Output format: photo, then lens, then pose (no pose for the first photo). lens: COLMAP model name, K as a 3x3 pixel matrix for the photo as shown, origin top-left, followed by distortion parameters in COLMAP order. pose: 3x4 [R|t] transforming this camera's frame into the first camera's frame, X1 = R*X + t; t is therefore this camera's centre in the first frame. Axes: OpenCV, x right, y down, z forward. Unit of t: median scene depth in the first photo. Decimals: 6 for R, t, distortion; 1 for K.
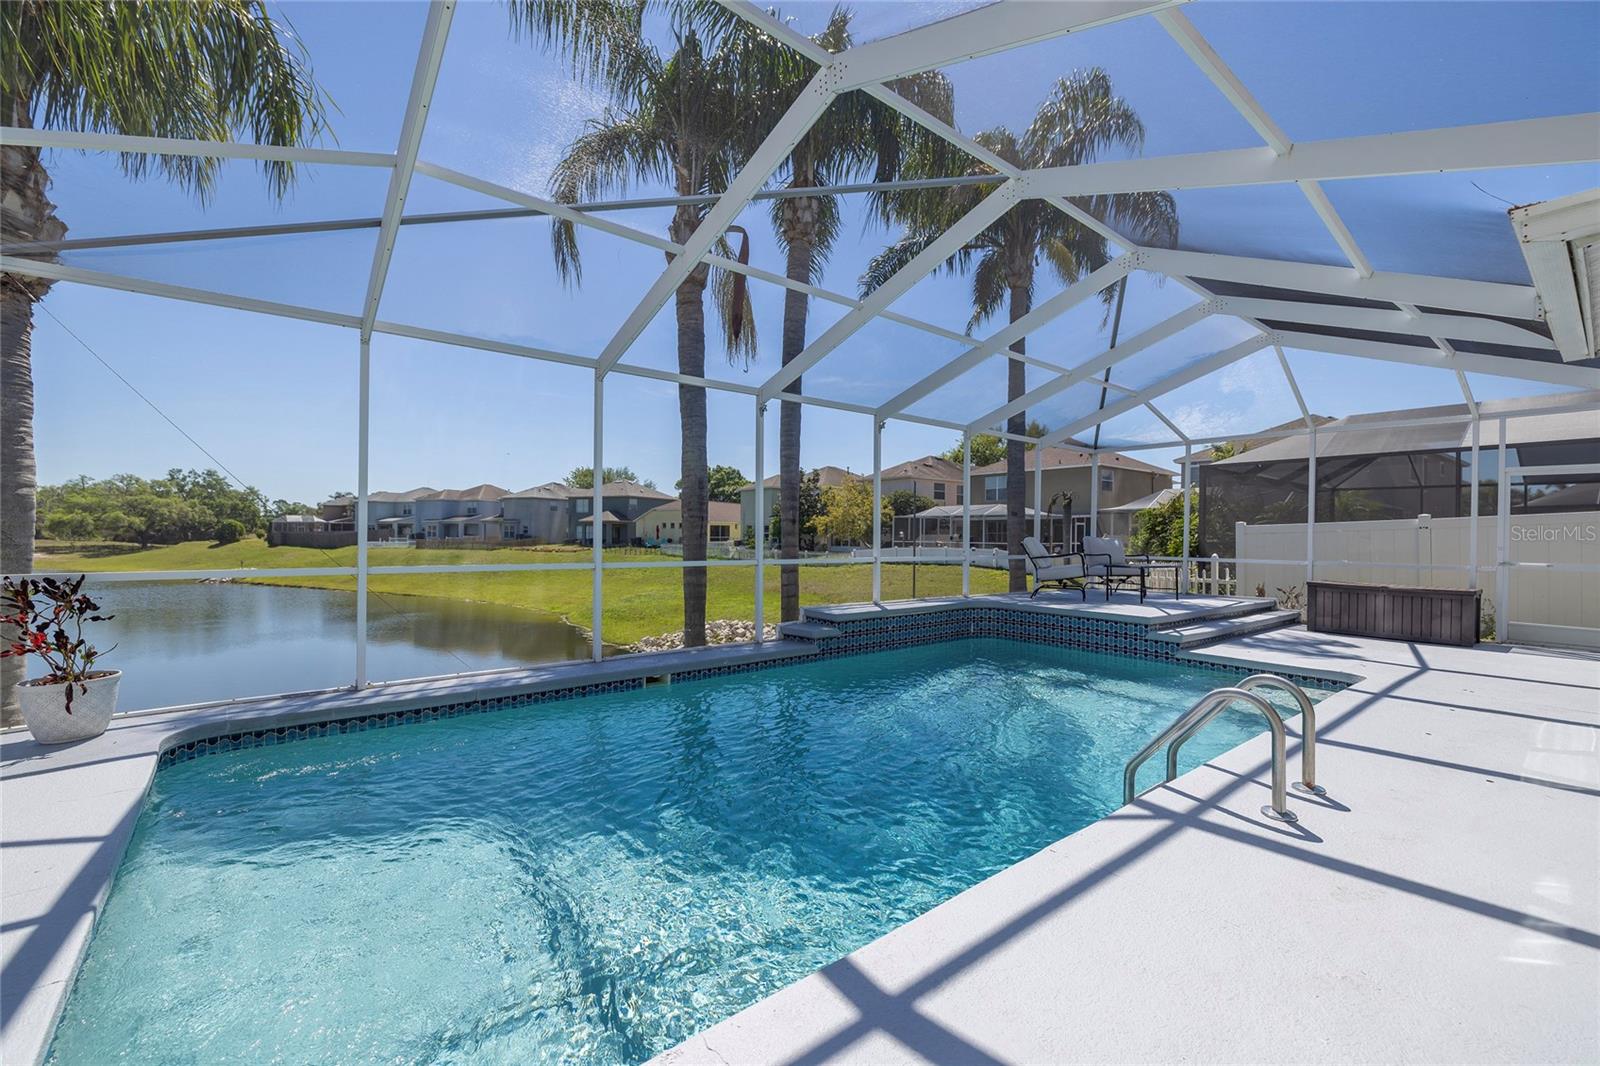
lens RADIAL K [[676.0, 0, 797.4], [0, 676.0, 535.1], [0, 0, 1]] dist [0.003339, 0.000372]
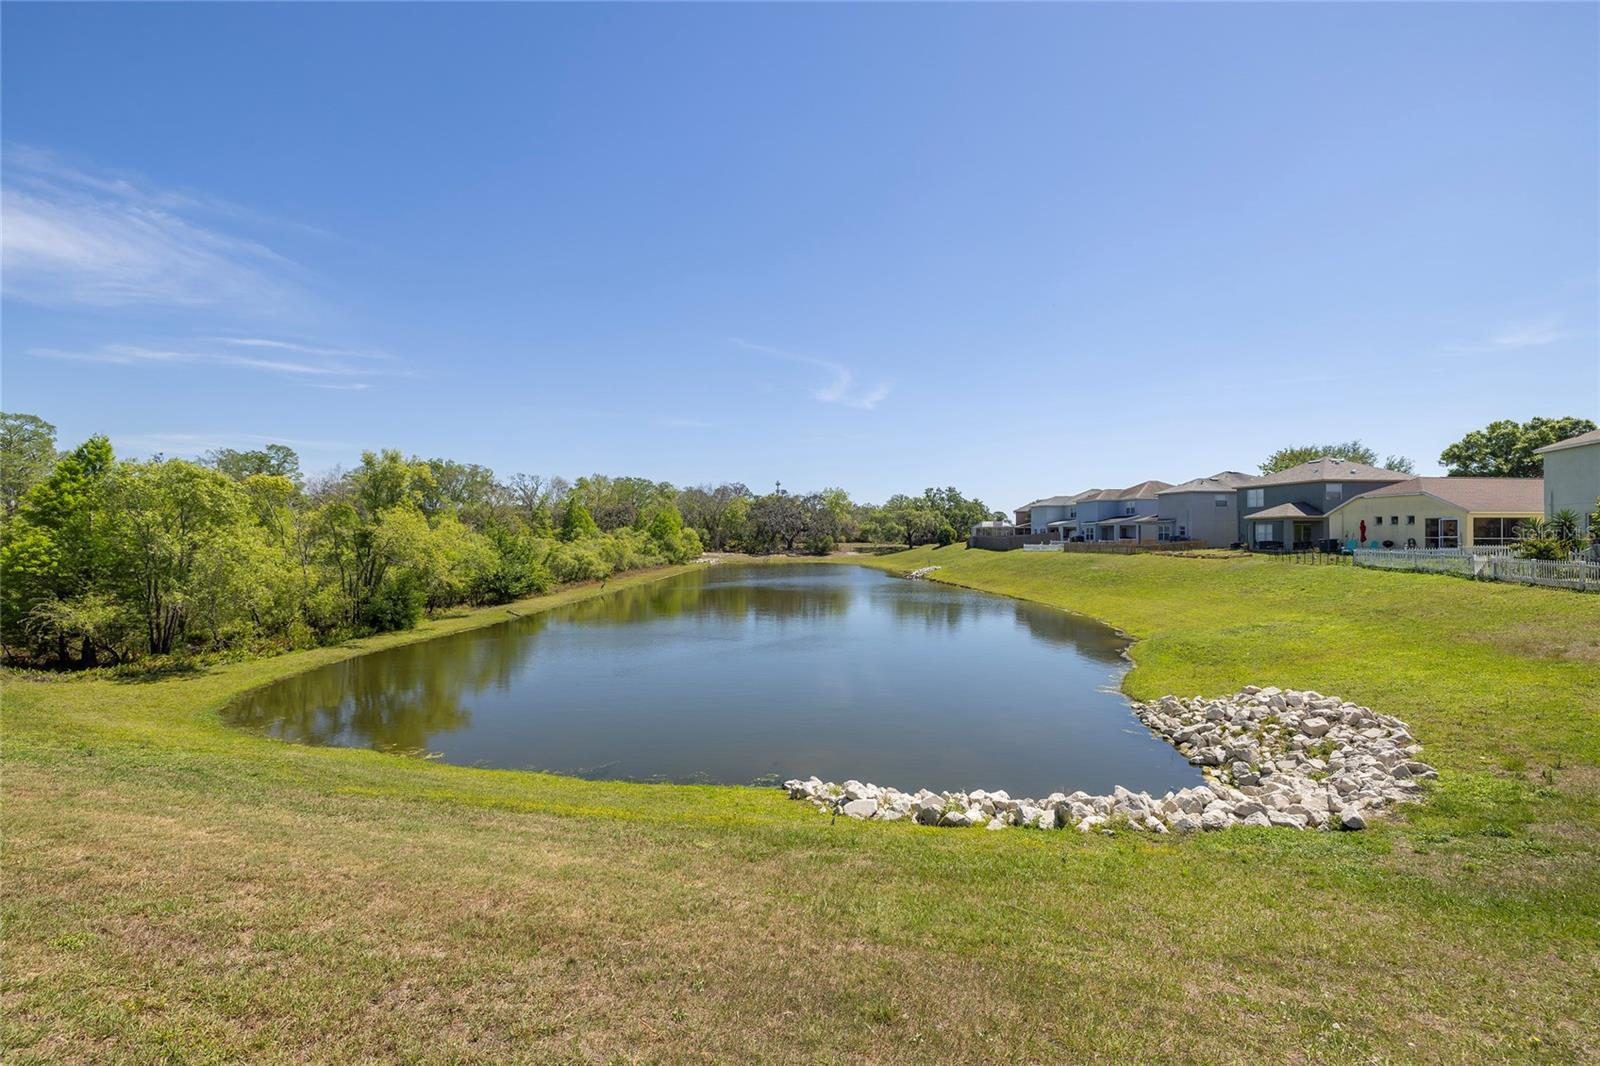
lens RADIAL K [[673.3, 0, 792.7], [0, 673.3, 526.9], [0, 0, 1]] dist [-0.000108, -0.000125]
pose [[0.525691, -0.018948, -0.850465, 0.041900], [0.001852, 0.999775, -0.021129, 0.003502], [0.850674, 0.009532, 0.525608, 0.148019]]
